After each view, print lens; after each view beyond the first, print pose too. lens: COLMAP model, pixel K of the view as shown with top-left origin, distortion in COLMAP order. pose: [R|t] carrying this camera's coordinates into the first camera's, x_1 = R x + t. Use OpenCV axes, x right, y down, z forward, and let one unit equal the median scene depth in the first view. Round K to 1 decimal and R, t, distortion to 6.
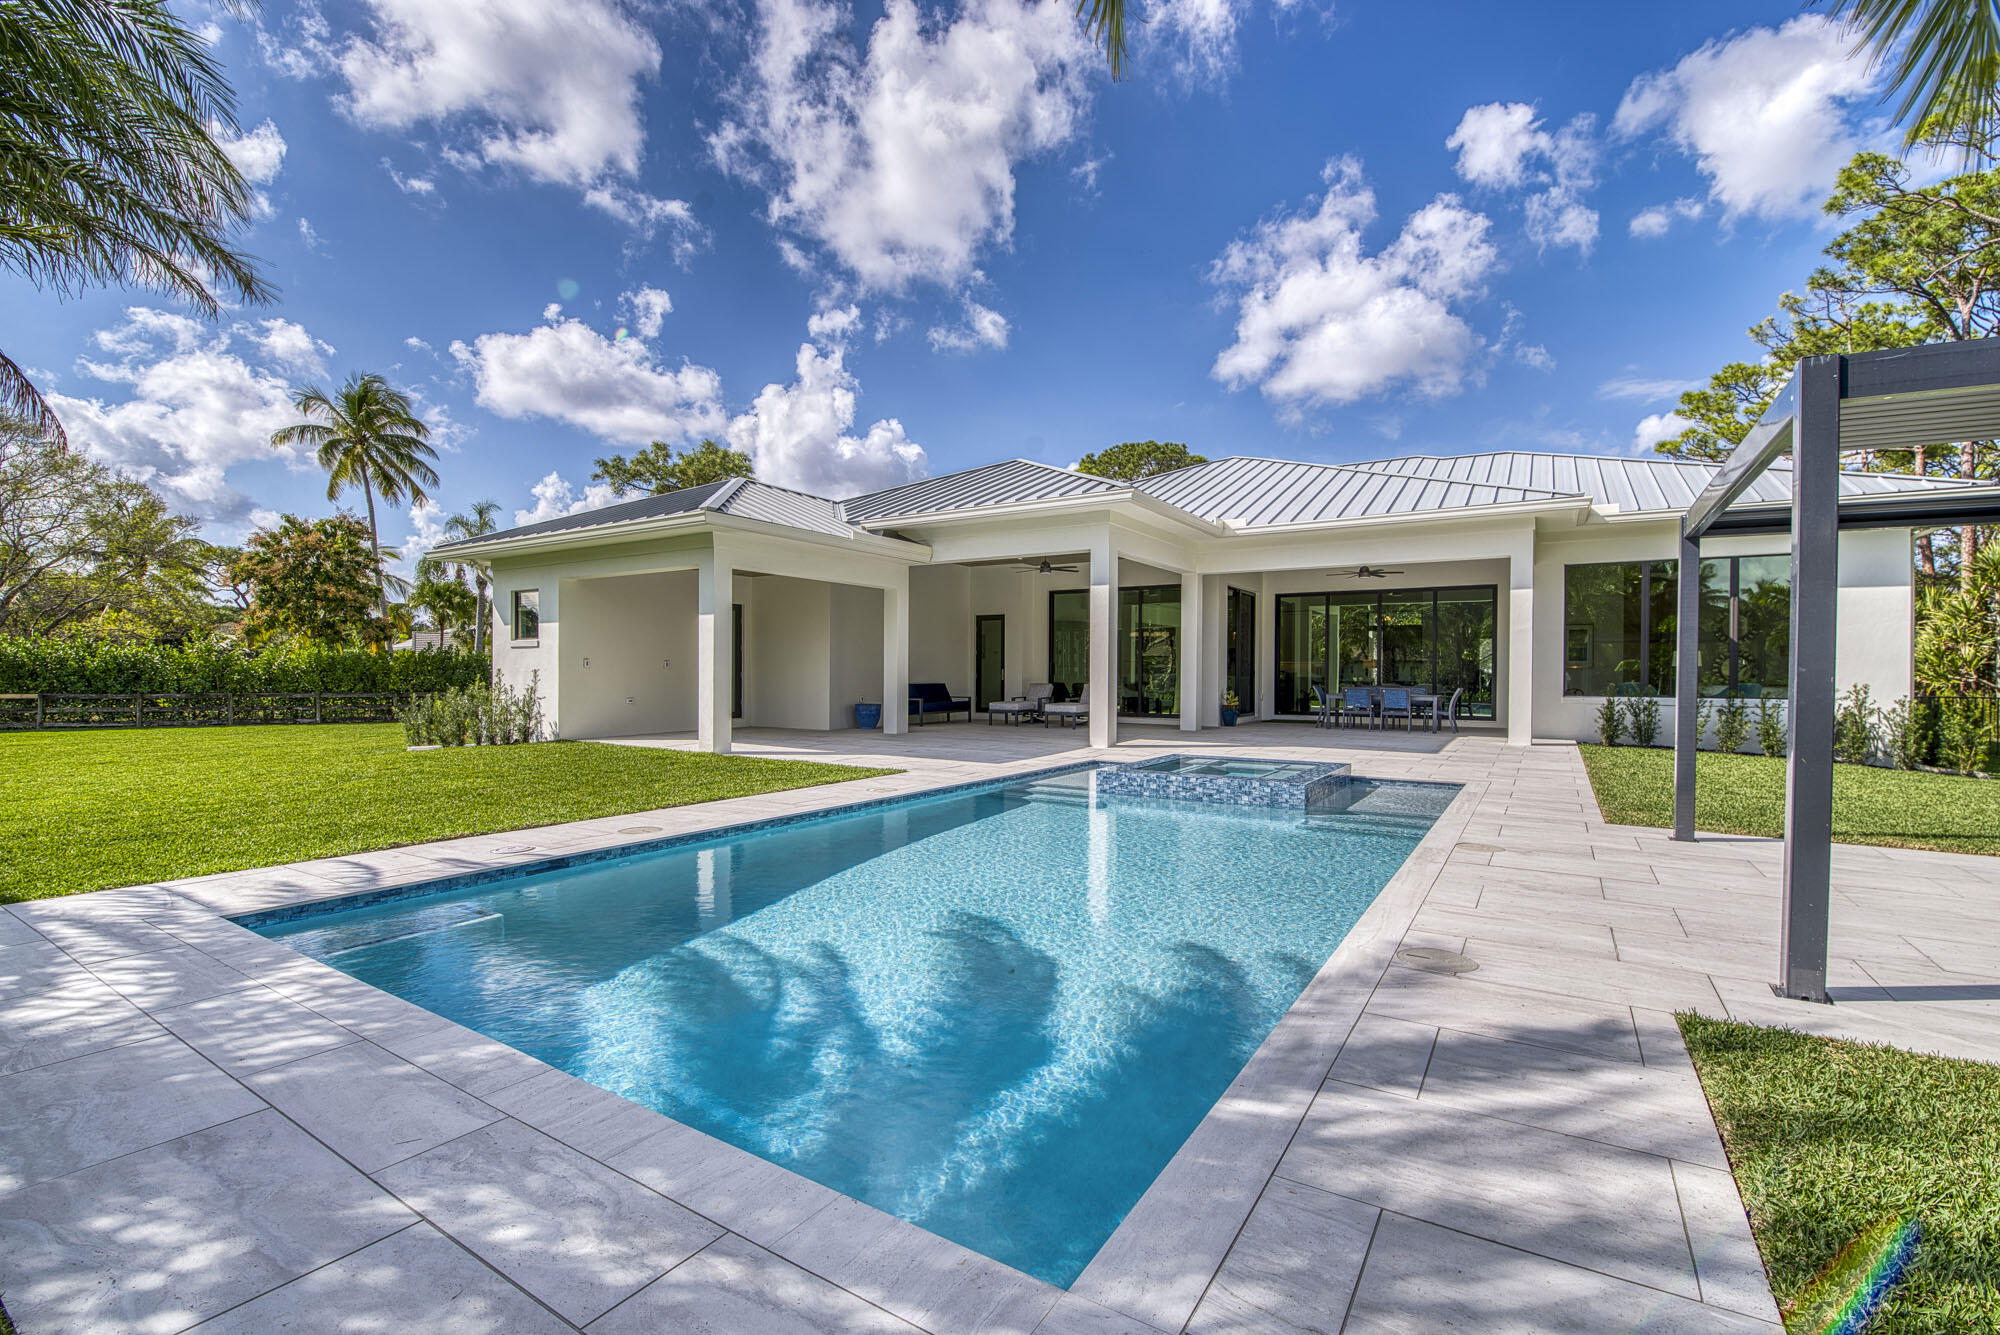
lens RADIAL K [[868.1, 0, 1016.0], [0, 868.1, 664.6], [0, 0, 1]] dist [-0.011589, -0.000545]
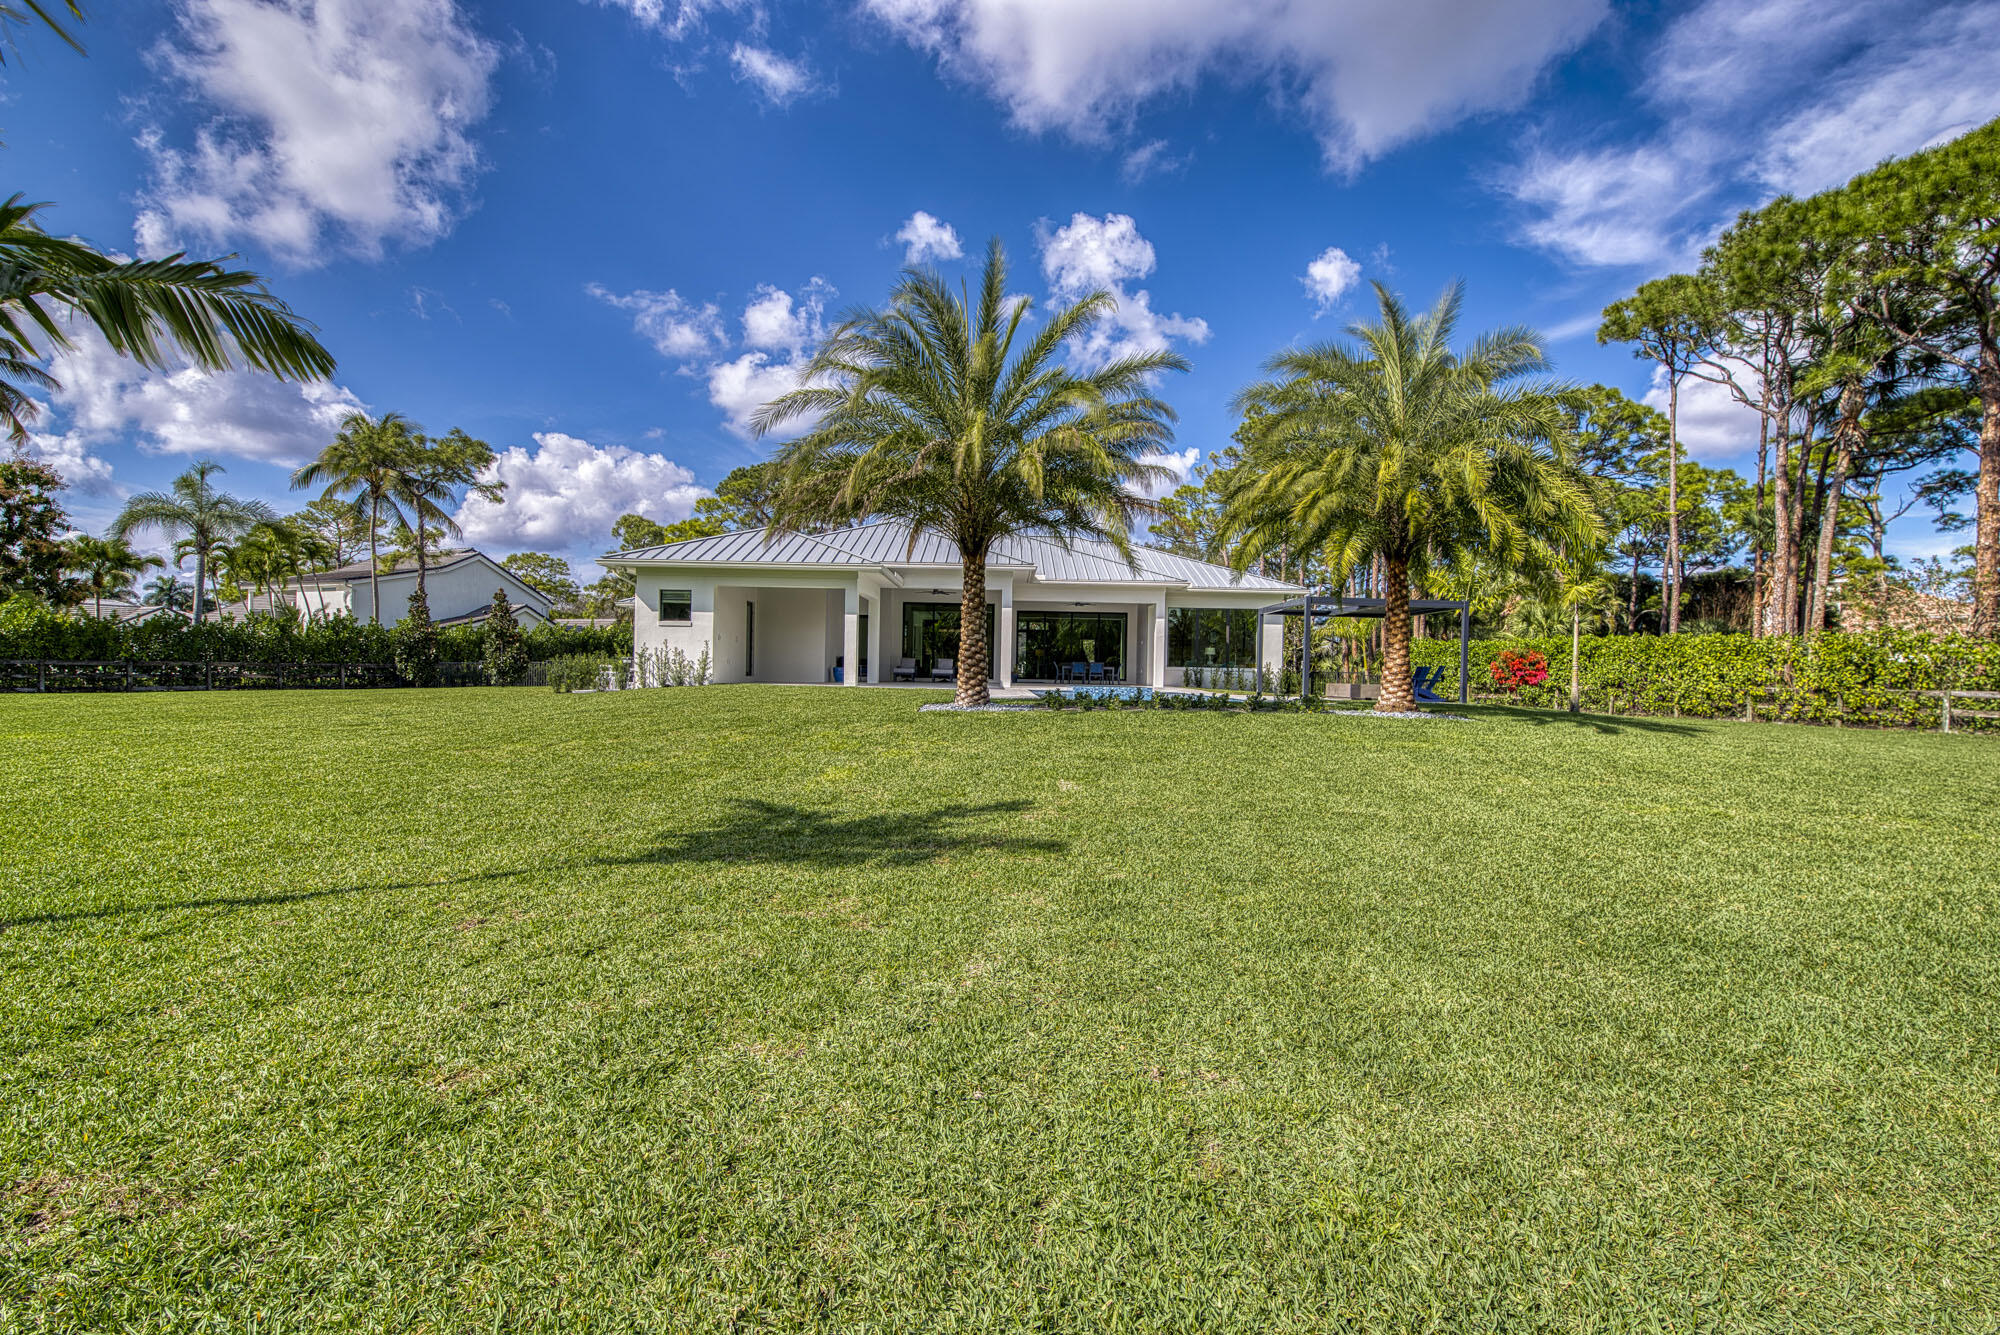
lens RADIAL K [[868.1, 0, 994.4], [0, 868.1, 677.1], [0, 0, 1]] dist [-0.011589, -0.000545]
pose [[0.850537, 0.007040, 0.525868, -0.801569], [-0.020321, 0.999604, 0.019486, 0.025120], [-0.525522, -0.027260, 0.850343, -0.577115]]
